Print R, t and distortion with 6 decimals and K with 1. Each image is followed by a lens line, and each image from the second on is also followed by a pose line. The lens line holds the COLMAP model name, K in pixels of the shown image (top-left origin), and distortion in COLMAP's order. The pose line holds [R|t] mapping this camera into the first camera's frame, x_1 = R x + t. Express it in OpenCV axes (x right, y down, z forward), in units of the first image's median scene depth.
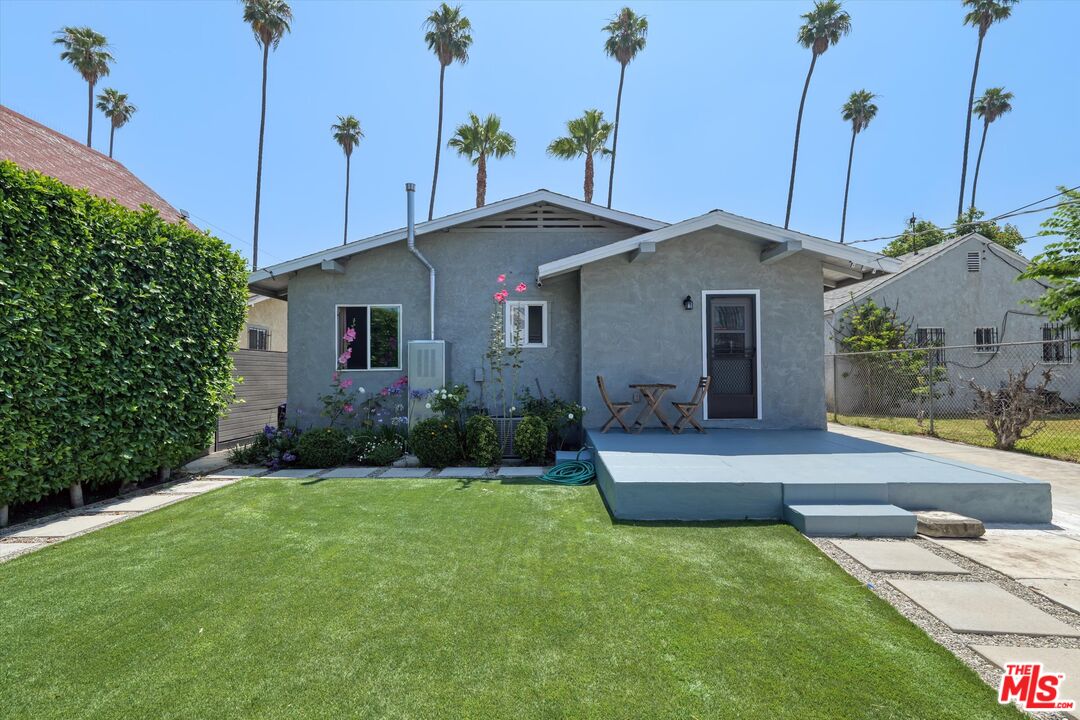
lens RADIAL K [[478.9, 0, 534.0], [0, 478.9, 360.0], [0, 0, 1]] dist [0.001947, -0.000250]
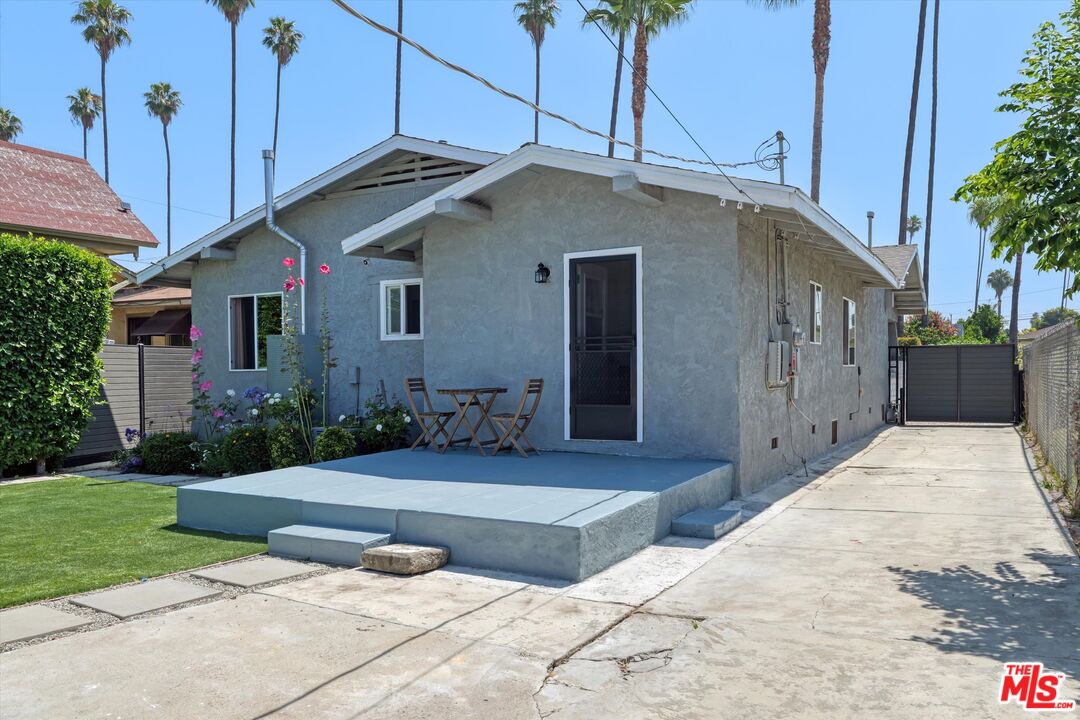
lens RADIAL K [[806.3, 0, 540.7], [0, 806.3, 373.8], [0, 0, 1]] dist [-0.003223, 0.003370]
pose [[0.886792, -0.001582, -0.462166, 0.857683], [0.016466, 0.999467, 0.028173, -0.005292], [0.461875, -0.032593, 0.886346, -0.053179]]
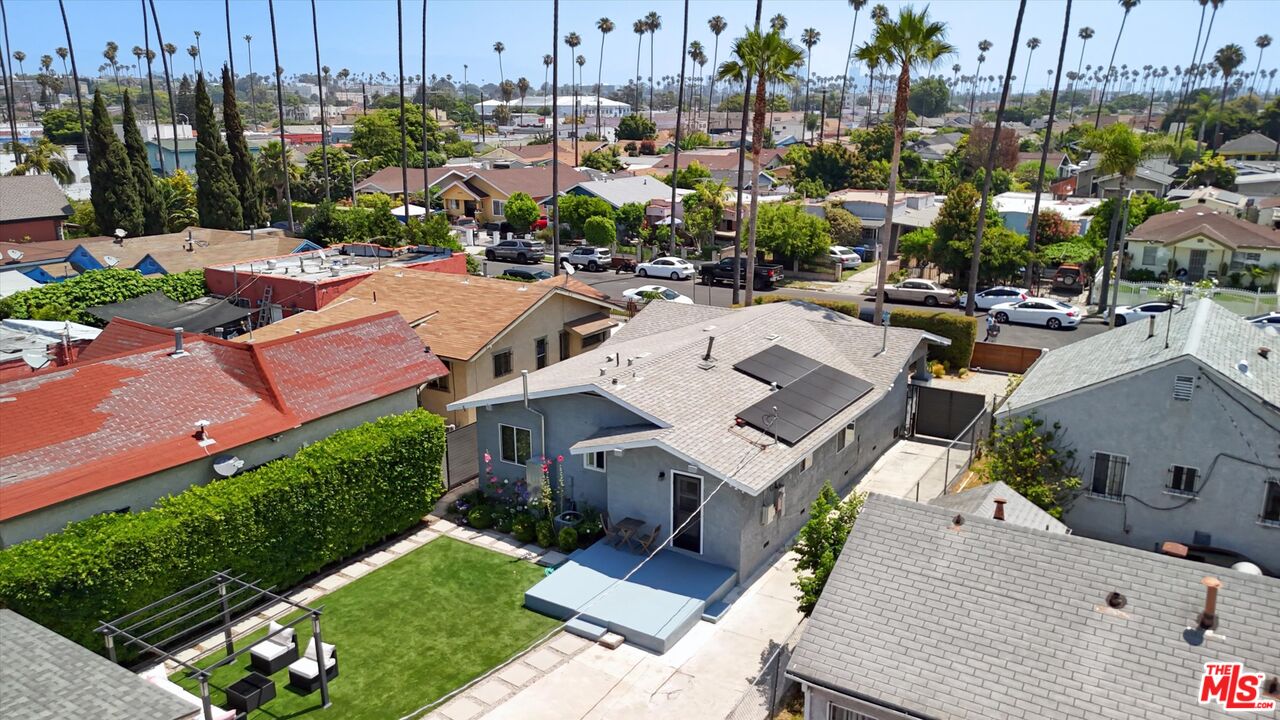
lens RADIAL K [[923.7, 0, 640.7], [0, 923.7, 314.1], [0, 0, 1]] dist [0.037026, -0.004645]
pose [[0.857170, 0.110790, -0.502976, 1.719714], [0.013642, 0.971363, 0.237210, -1.348911], [0.514852, -0.210191, 0.831112, -1.441292]]
